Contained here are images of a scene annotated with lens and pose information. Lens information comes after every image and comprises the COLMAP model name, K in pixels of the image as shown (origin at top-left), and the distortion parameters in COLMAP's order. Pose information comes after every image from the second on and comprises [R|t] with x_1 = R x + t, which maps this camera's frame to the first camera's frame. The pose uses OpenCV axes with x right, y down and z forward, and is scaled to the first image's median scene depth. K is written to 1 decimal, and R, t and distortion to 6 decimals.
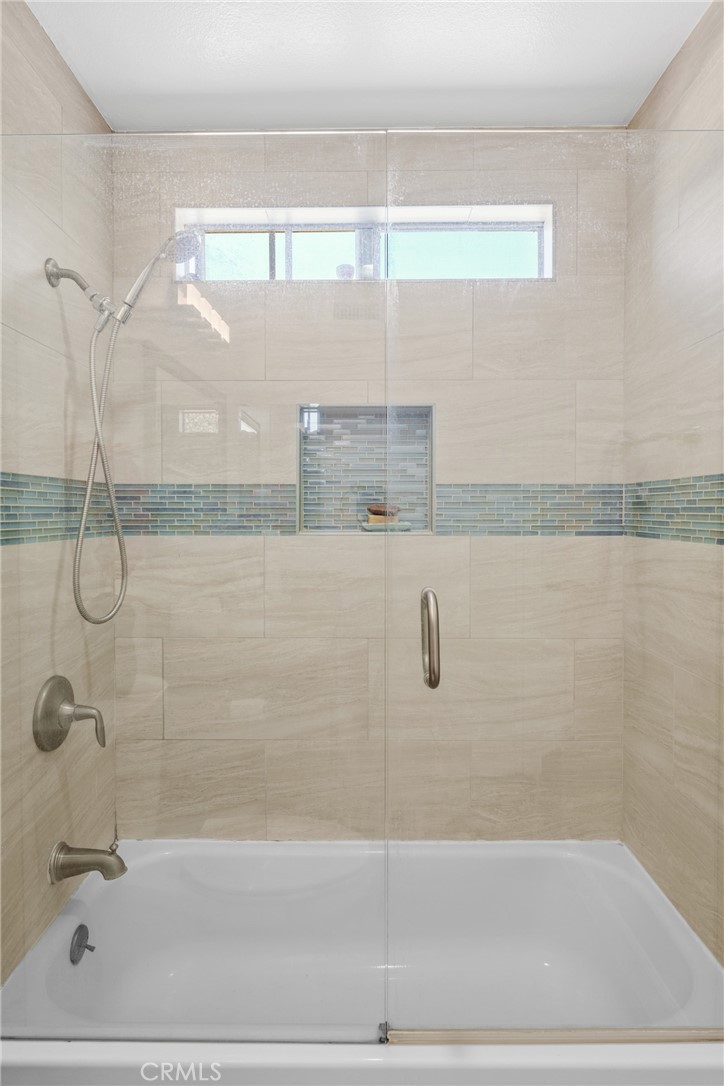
lens RADIAL K [[633.1, 0, 360.4], [0, 633.1, 525.1], [0, 0, 1]] dist [-0.005081, -0.001100]
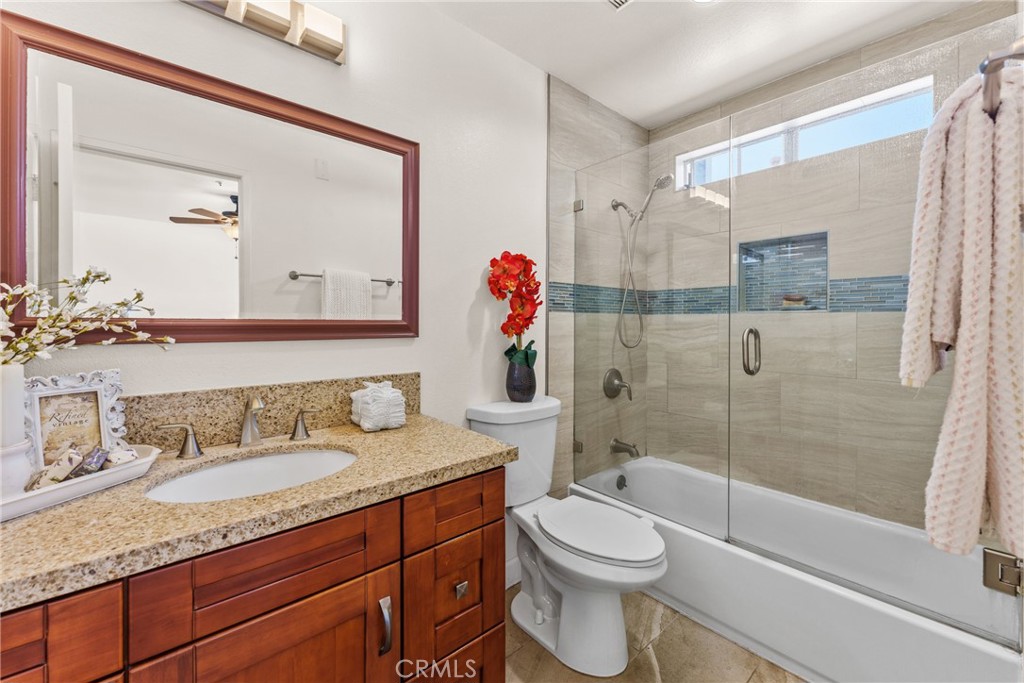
lens RADIAL K [[410.9, 0, 511.5], [0, 410.9, 333.6], [0, 0, 1]] dist [0.000447, 0.000021]
pose [[0.660834, 0.023858, -0.750153, 0.369592], [-0.019211, 0.999705, 0.014871, 0.070579], [0.750286, 0.004584, 0.661098, -0.293139]]
